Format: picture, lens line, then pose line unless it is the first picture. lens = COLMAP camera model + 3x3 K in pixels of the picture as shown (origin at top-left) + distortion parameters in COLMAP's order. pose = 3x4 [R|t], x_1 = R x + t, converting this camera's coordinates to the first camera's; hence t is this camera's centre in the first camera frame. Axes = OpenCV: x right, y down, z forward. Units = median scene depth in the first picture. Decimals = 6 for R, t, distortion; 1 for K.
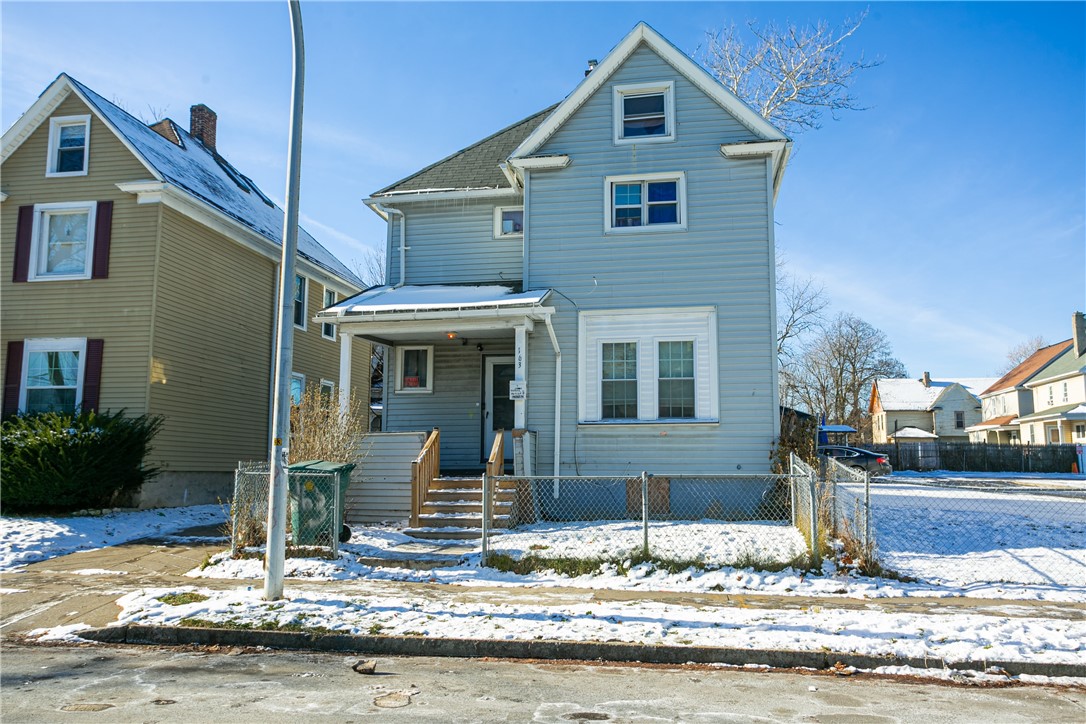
lens RADIAL K [[834.5, 0, 543.0], [0, 834.5, 362.0], [0, 0, 1]] dist [0.004313, 0.006565]
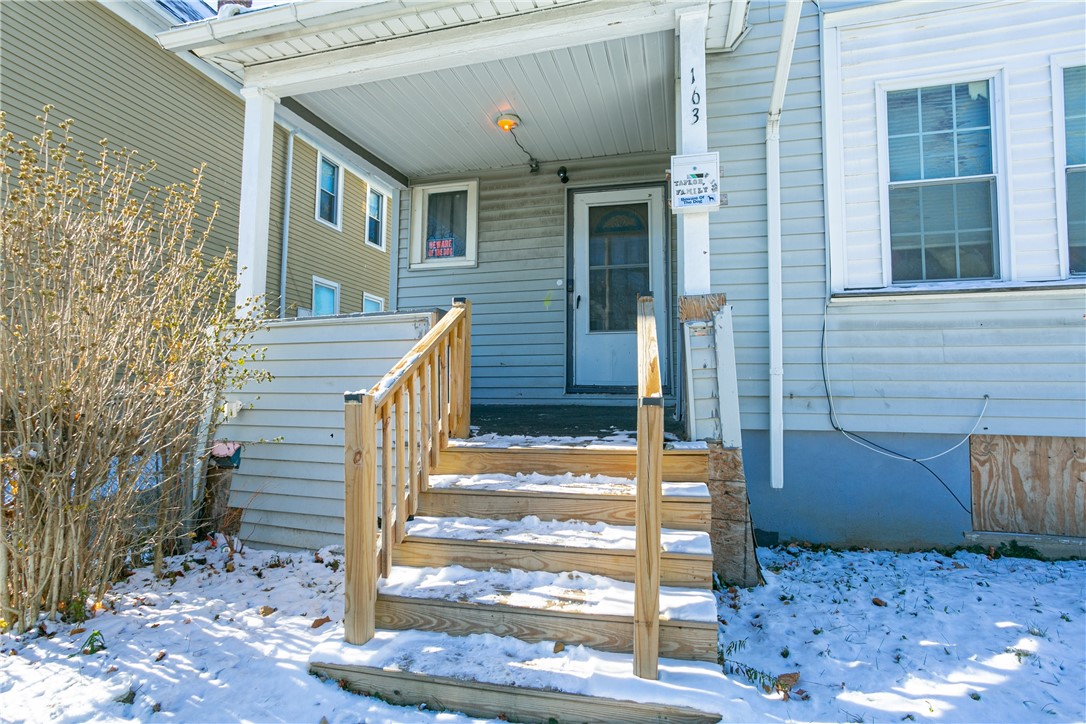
lens RADIAL K [[544.1, 0, 543.0], [0, 544.1, 362.0], [0, 0, 1]] dist [-0.002982, -0.000401]
pose [[0.997484, -0.000655, -0.070891, -0.073263], [0.005652, 0.997509, 0.070318, 0.086955], [0.070669, -0.070542, 0.995002, 0.742474]]
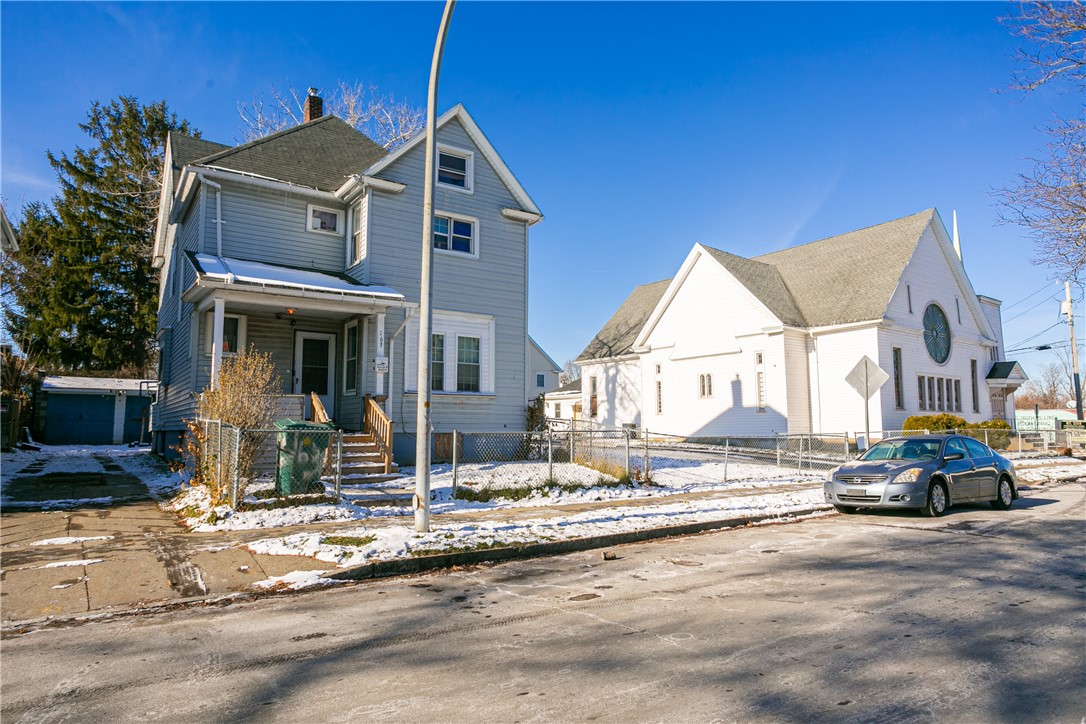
lens RADIAL K [[663.3, 0, 543.0], [0, 663.3, 362.0], [0, 0, 1]] dist [-0.036185, 0.000272]
pose [[0.694328, 0.070854, 0.716162, -0.557426], [-0.091091, 0.995790, -0.010206, 0.017013], [-0.713870, -0.058150, 0.697860, 0.124407]]
